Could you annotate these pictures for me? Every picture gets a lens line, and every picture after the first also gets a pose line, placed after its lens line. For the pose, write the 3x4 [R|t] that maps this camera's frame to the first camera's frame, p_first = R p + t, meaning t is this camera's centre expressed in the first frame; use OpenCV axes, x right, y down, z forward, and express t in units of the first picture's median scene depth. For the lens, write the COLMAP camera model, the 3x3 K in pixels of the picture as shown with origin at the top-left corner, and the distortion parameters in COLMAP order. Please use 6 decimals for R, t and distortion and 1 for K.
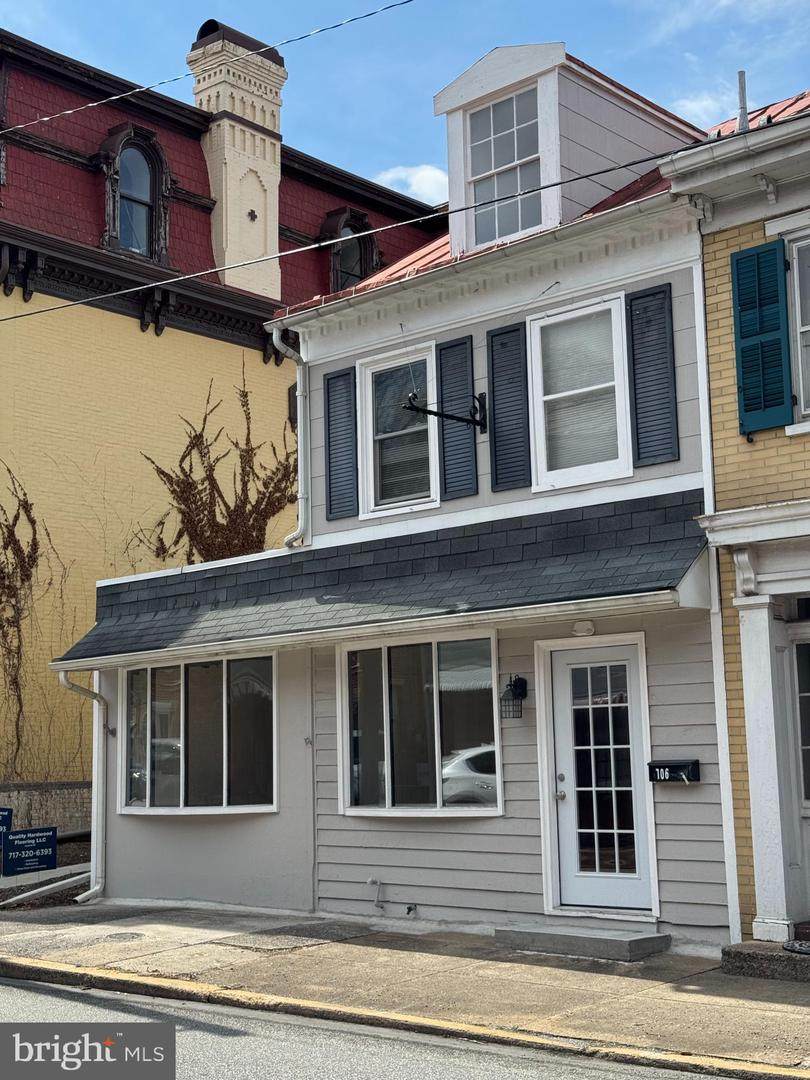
lens RADIAL K [[1516.8, 0, 385.7], [0, 1516.8, 535.8], [0, 0, 1]] dist [0.137616, -0.078674]
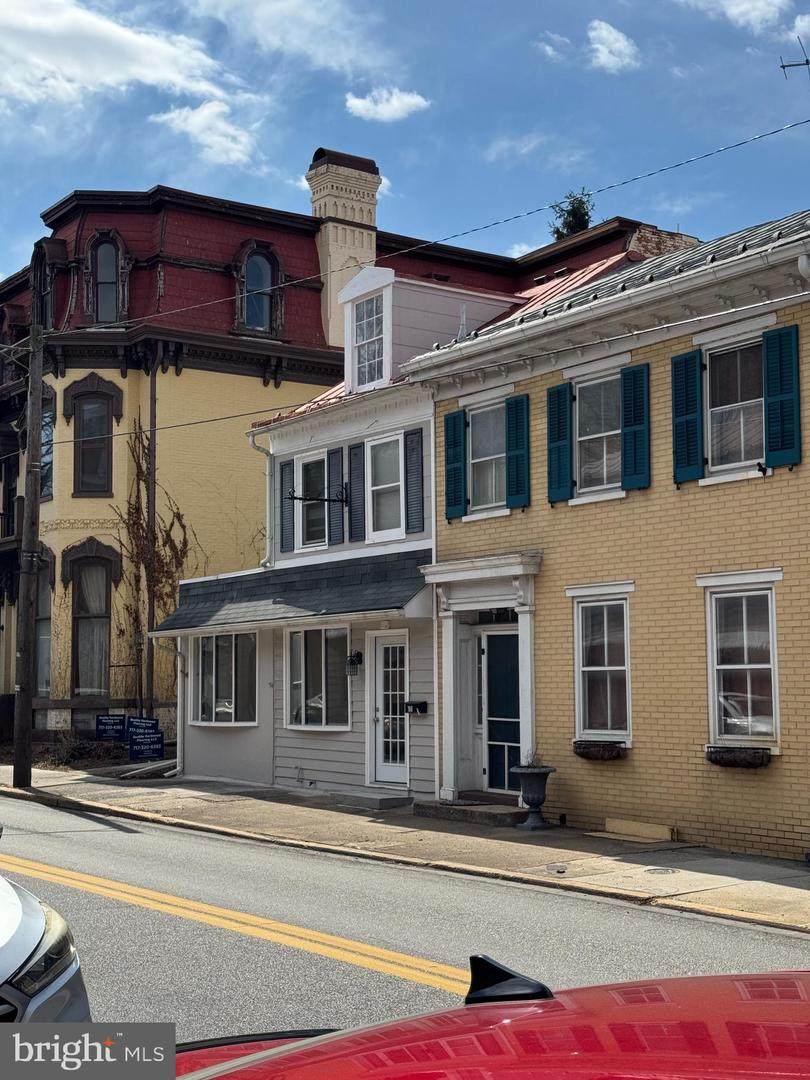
lens RADIAL K [[1516.8, 0, 385.7], [0, 1516.8, 535.8], [0, 0, 1]] dist [0.137616, -0.078674]
pose [[0.971808, -0.009738, -0.235574, 0.506428], [0.023354, 0.998209, 0.055077, -0.127567], [0.234615, -0.059026, 0.970295, -0.632926]]
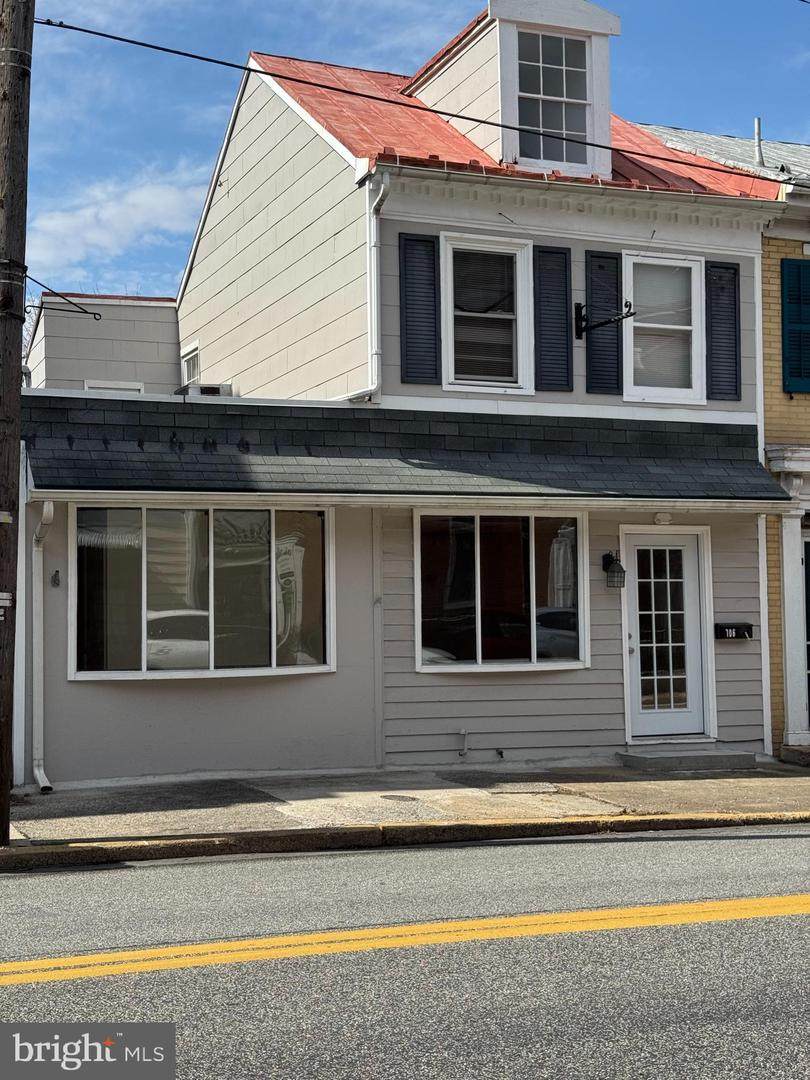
lens RADIAL K [[1516.8, 0, 385.7], [0, 1516.8, 535.8], [0, 0, 1]] dist [0.137616, -0.078674]
pose [[0.422651, 0.063683, 0.904052, -1.029277], [-0.136720, 0.990592, -0.005861, 0.106293], [-0.895921, -0.121125, 0.427381, 0.624642]]
